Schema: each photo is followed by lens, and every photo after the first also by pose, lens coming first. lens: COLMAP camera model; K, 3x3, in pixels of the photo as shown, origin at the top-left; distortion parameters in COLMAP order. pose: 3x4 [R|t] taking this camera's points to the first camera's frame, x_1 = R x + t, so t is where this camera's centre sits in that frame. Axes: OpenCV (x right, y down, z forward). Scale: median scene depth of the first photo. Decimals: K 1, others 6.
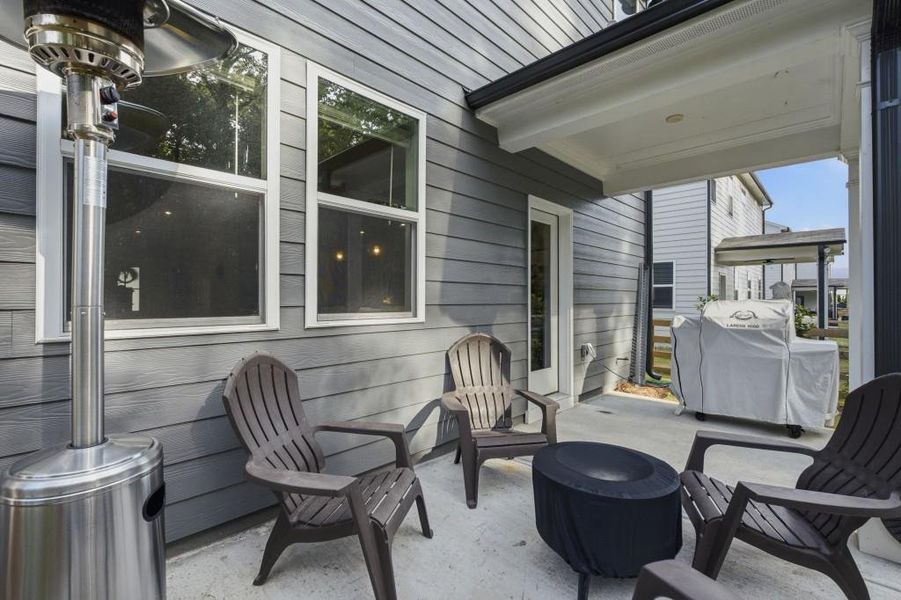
lens RADIAL K [[393.9, 0, 450.5], [0, 393.9, 299.0], [0, 0, 1]] dist [-0.003845, 0.000124]
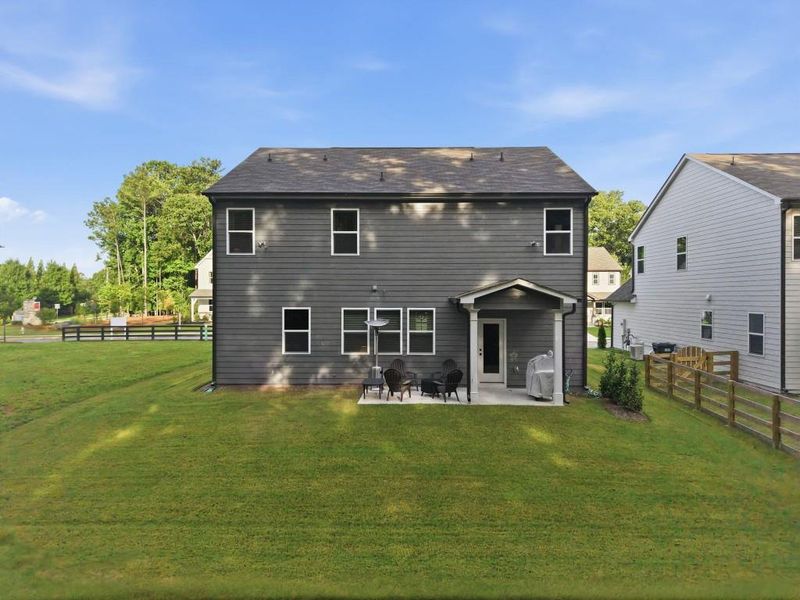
lens RADIAL K [[541.7, 0, 399.3], [0, 541.7, 298.9], [0, 0, 1]] dist [-0.000647, -0.000899]
pose [[0.676560, 0.002216, -0.736385, 4.204153], [-0.000894, 0.999997, 0.002188, -0.591927], [0.736387, -0.000822, 0.676560, -3.466986]]
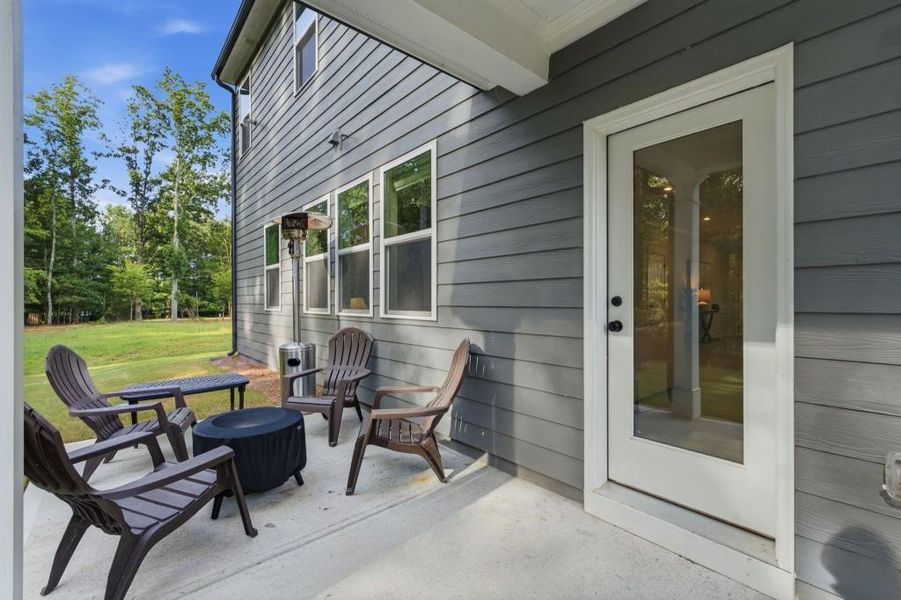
lens RADIAL K [[393.9, 0, 449.1], [0, 393.9, 302.3], [0, 0, 1]] dist [-0.003845, 0.000124]
pose [[-0.089400, 0.000953, -0.995995, 1.084783], [0.005300, 0.999986, 0.000481, 0.003854], [0.995982, -0.005236, -0.089404, 1.147318]]
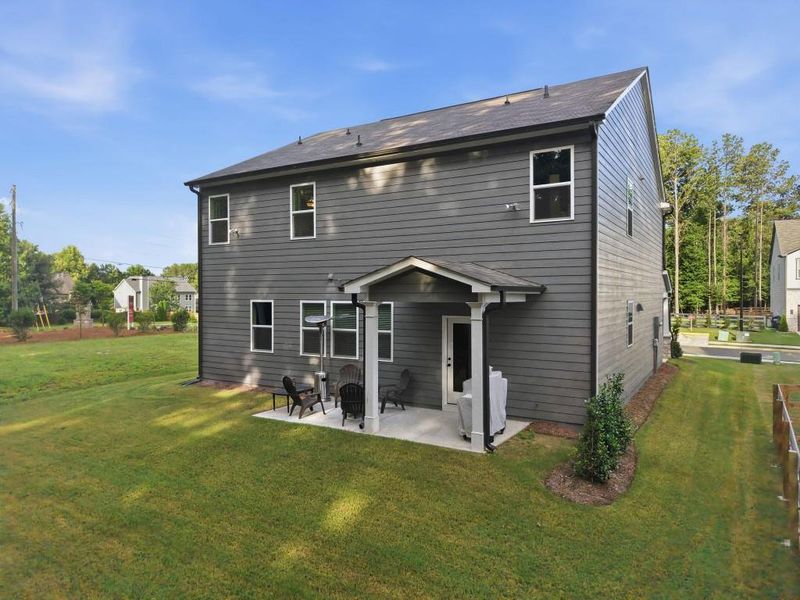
lens RADIAL K [[541.7, 0, 399.3], [0, 541.7, 299.7], [0, 0, 1]] dist [-0.000647, -0.000899]
pose [[0.221586, 0.006006, -0.975122, 4.567053], [-0.000310, 0.999981, 0.006089, -0.516718], [0.975141, -0.001047, 0.221584, 0.007947]]
